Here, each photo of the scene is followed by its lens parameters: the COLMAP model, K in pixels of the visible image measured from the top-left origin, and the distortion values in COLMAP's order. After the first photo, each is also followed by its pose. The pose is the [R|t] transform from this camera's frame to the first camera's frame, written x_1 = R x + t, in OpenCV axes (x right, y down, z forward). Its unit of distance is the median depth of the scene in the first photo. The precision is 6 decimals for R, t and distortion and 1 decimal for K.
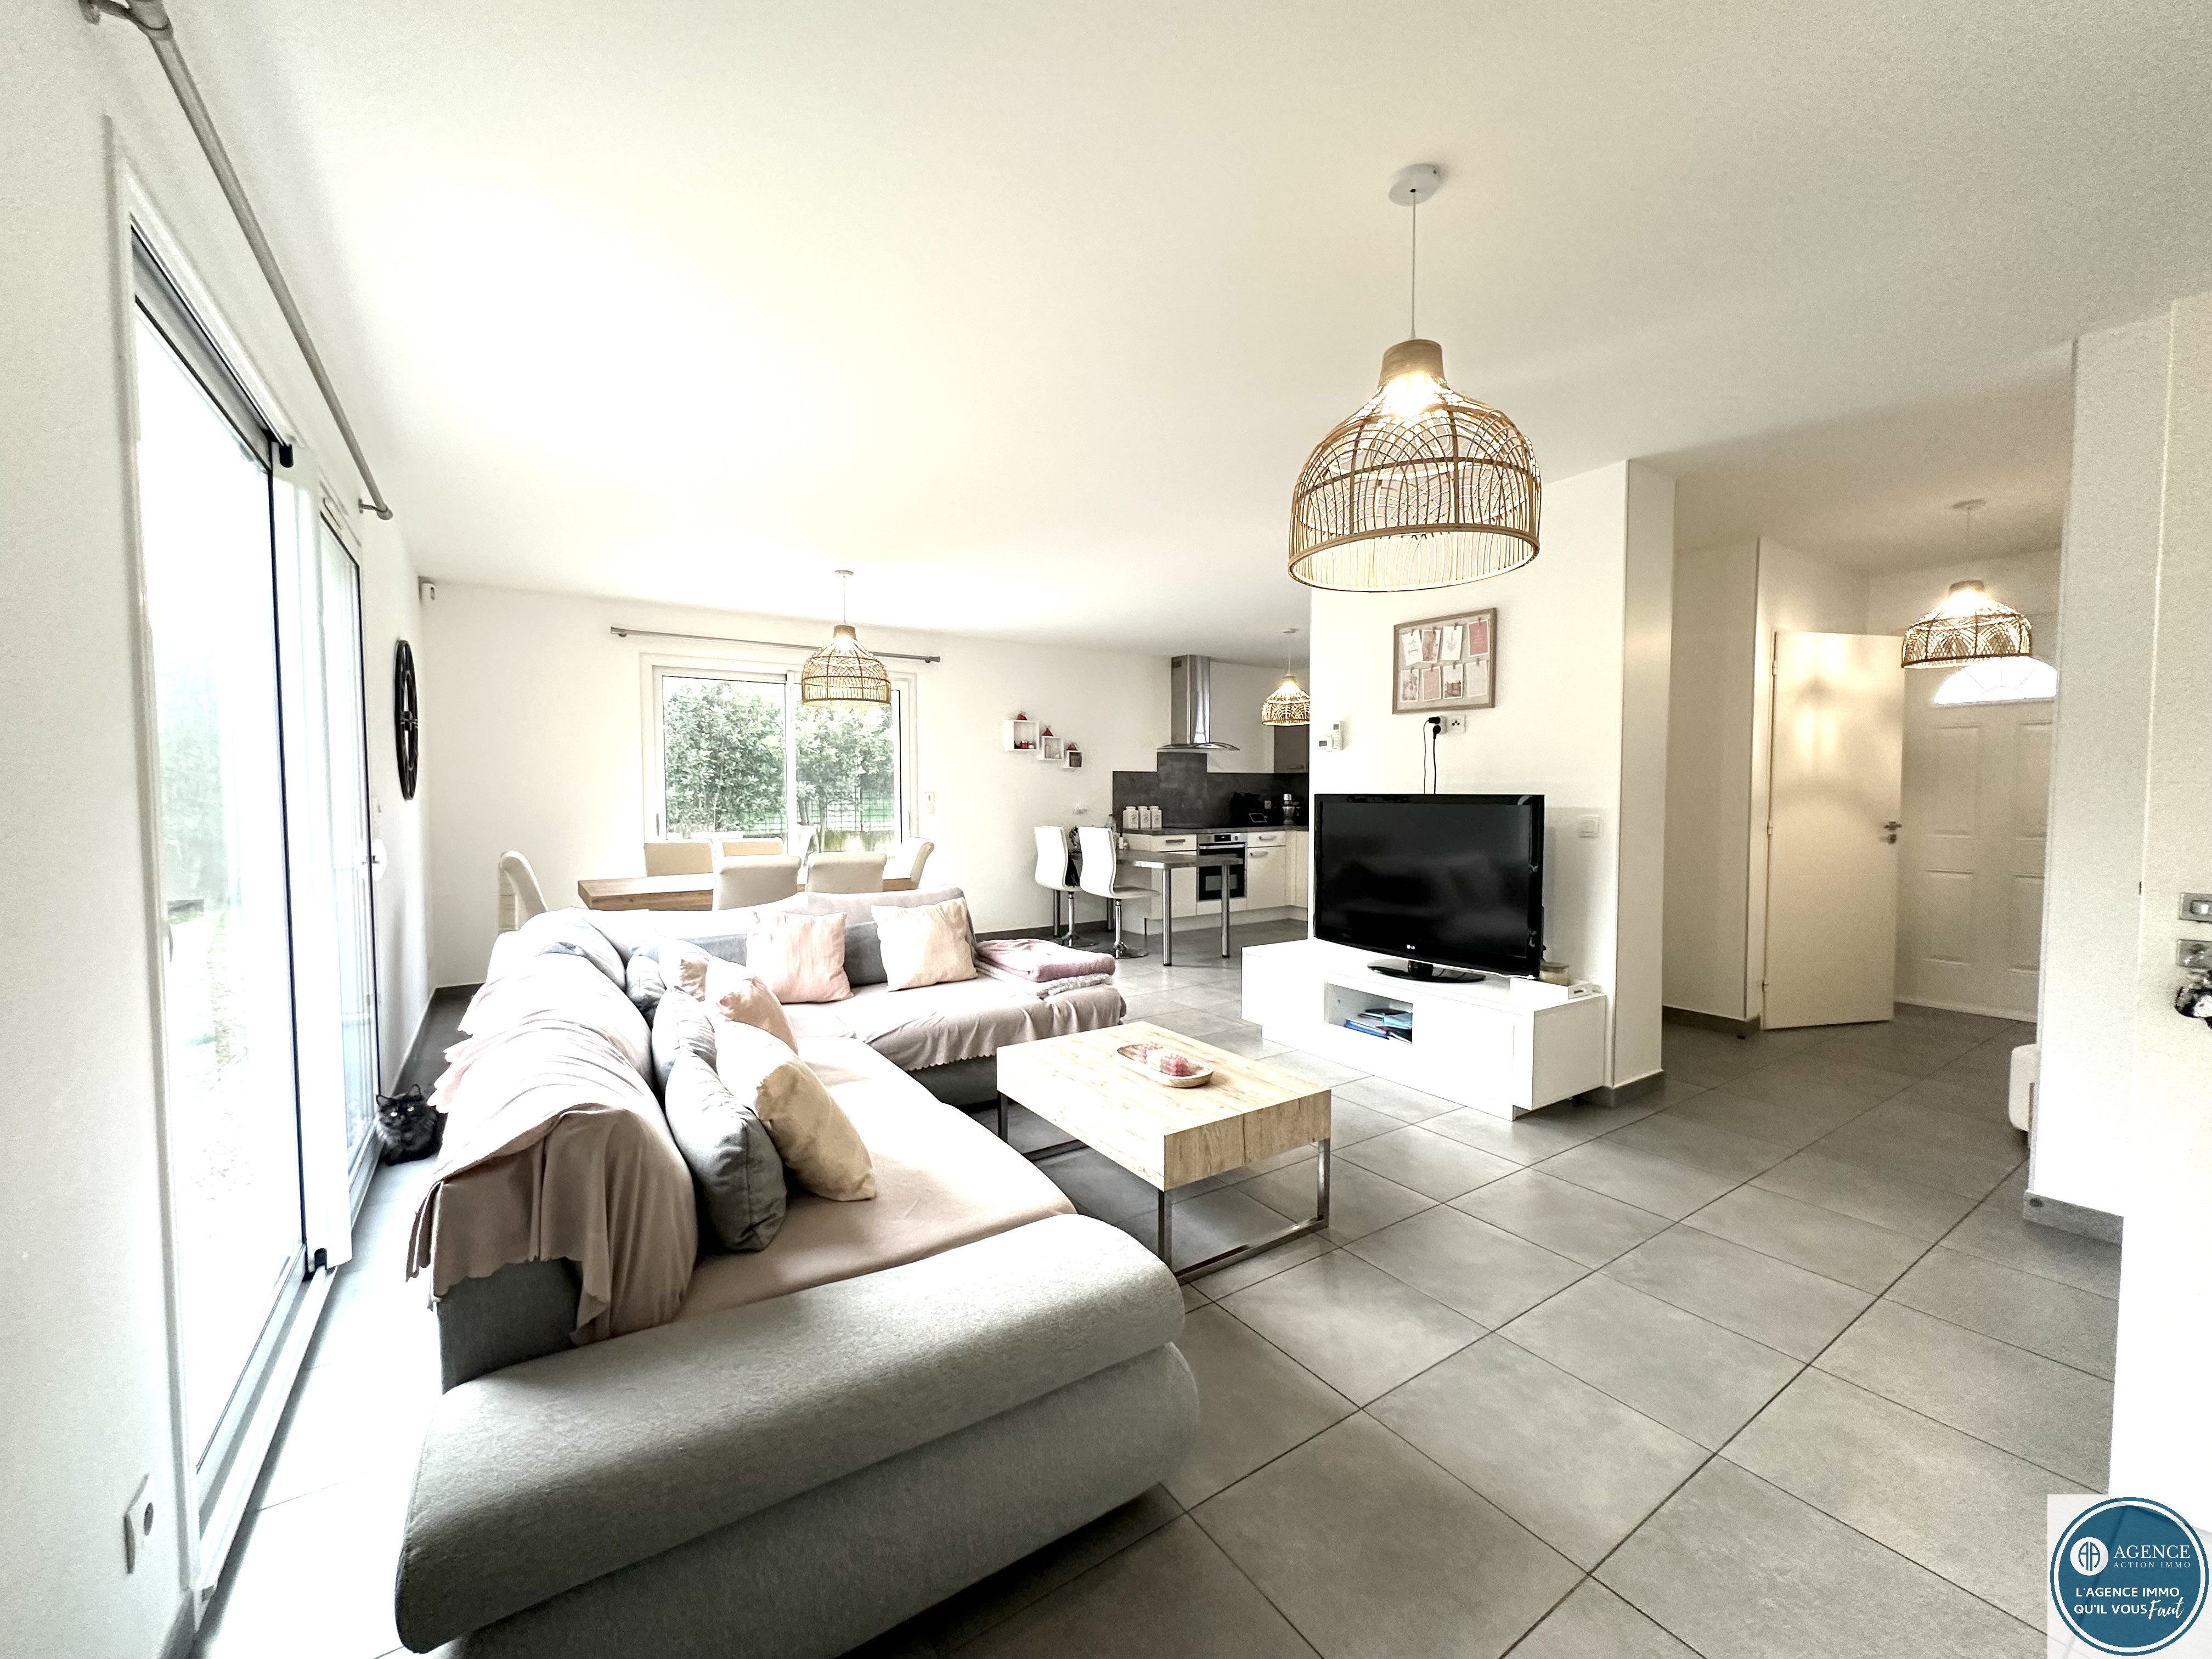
lens RADIAL K [[884.9, 0, 1110.6], [0, 884.9, 835.3], [0, 0, 1]] dist [-0.003910, 0.001204]
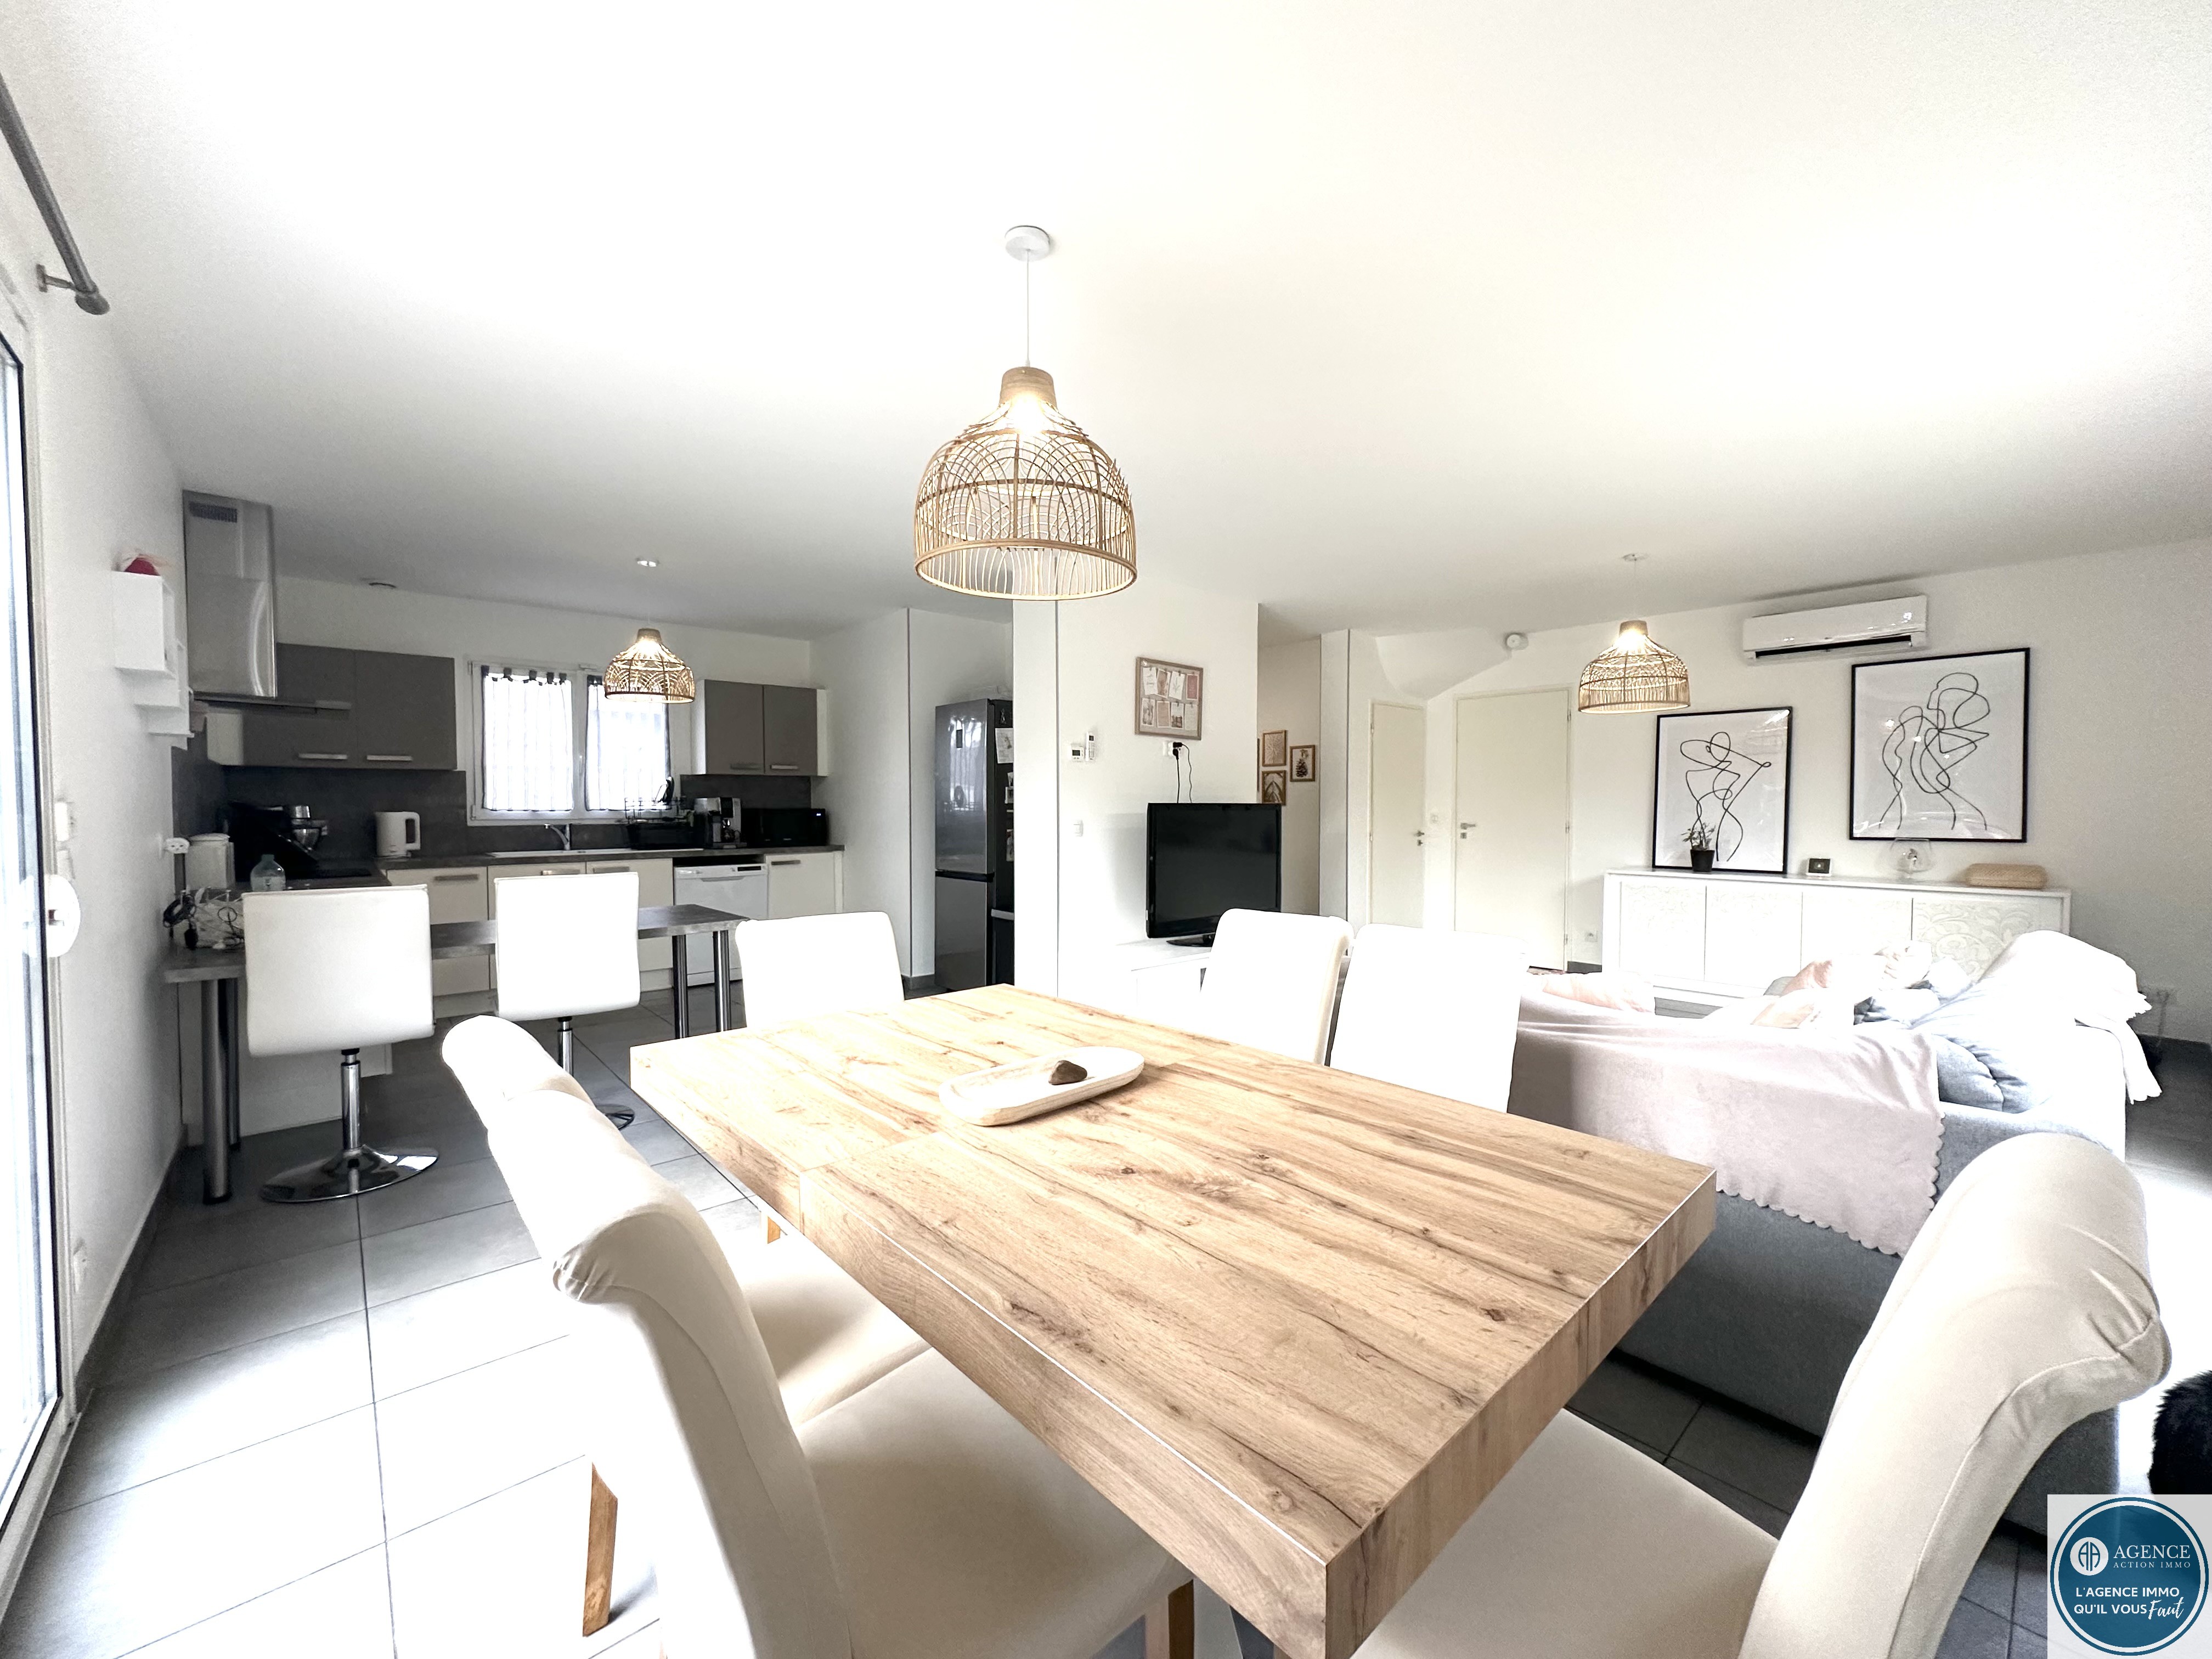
lens RADIAL K [[884.9, 0, 1116.2], [0, 884.9, 826.7], [0, 0, 1]] dist [-0.003910, 0.001204]
pose [[-0.139980, -0.024801, 0.989844, -0.461612], [0.049356, 0.998269, 0.031992, -0.030641], [-0.988923, 0.053333, -0.138514, 0.670565]]
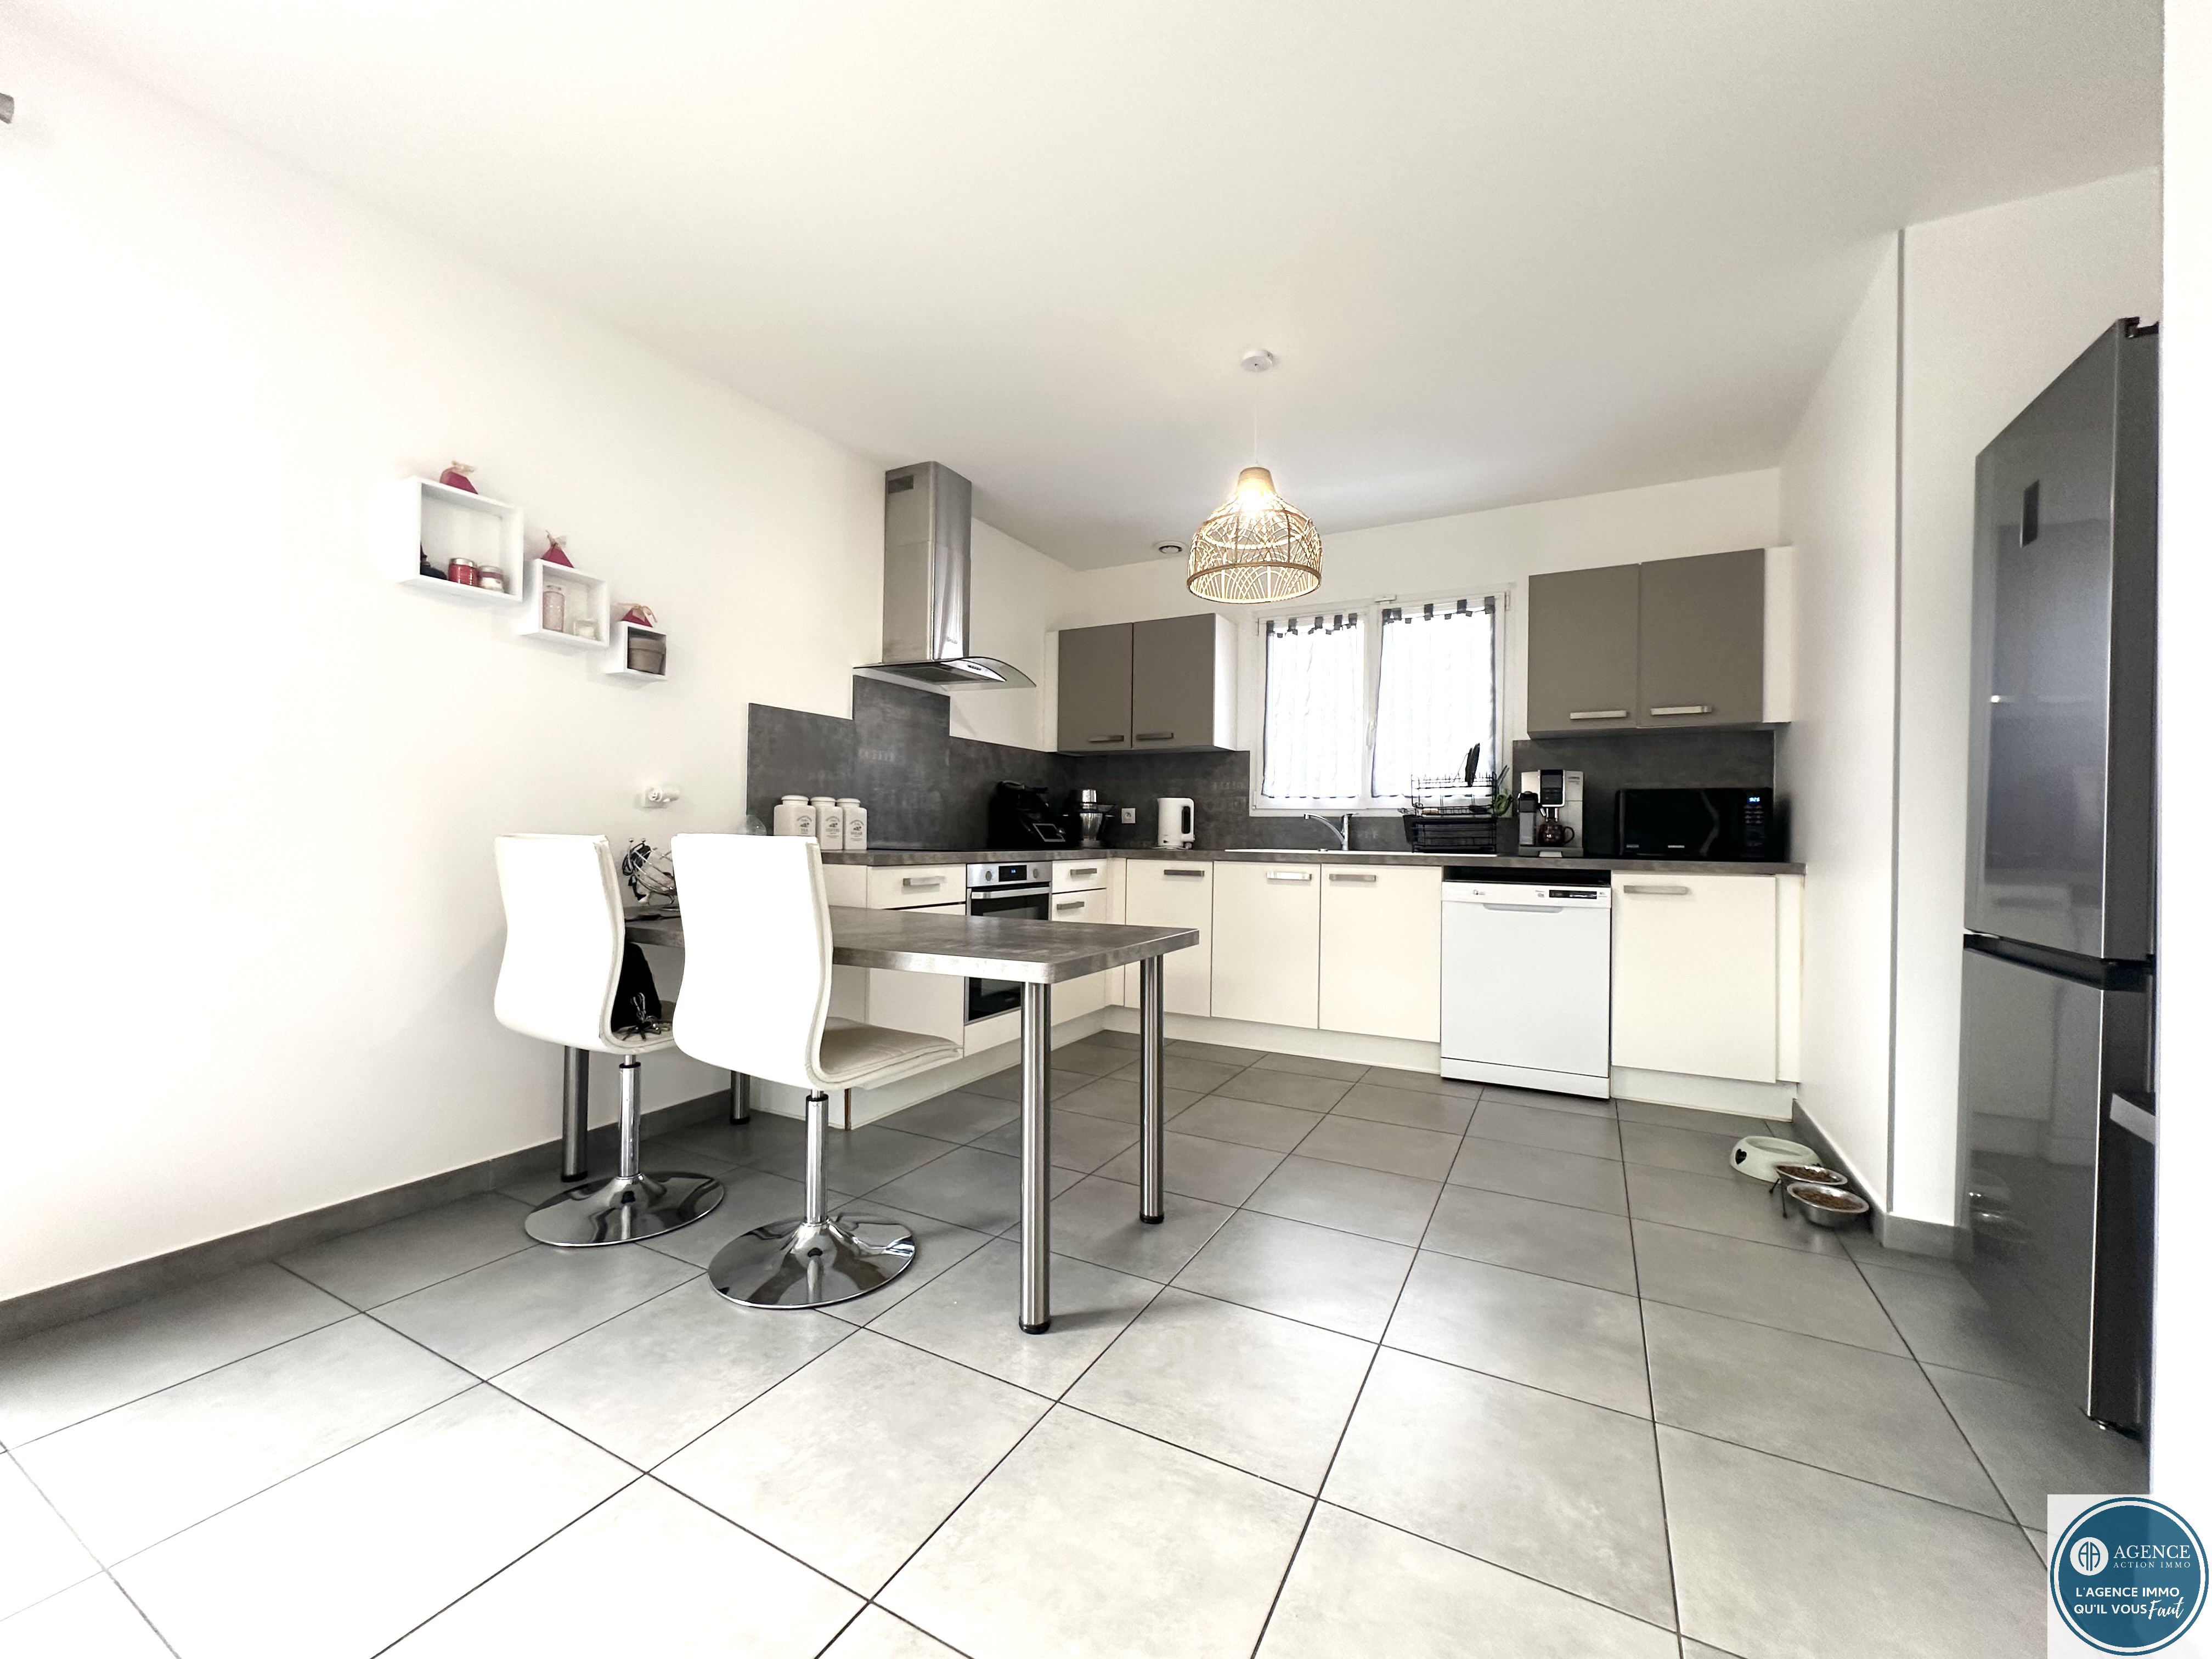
lens RADIAL K [[884.9, 0, 1112.0], [0, 884.9, 832.3], [0, 0, 1]] dist [-0.003910, 0.001204]
pose [[0.884127, 0.015345, 0.466995, -0.039038], [0.007539, 0.998862, -0.047094, 0.004039], [-0.467186, 0.045158, 0.883005, 0.607240]]
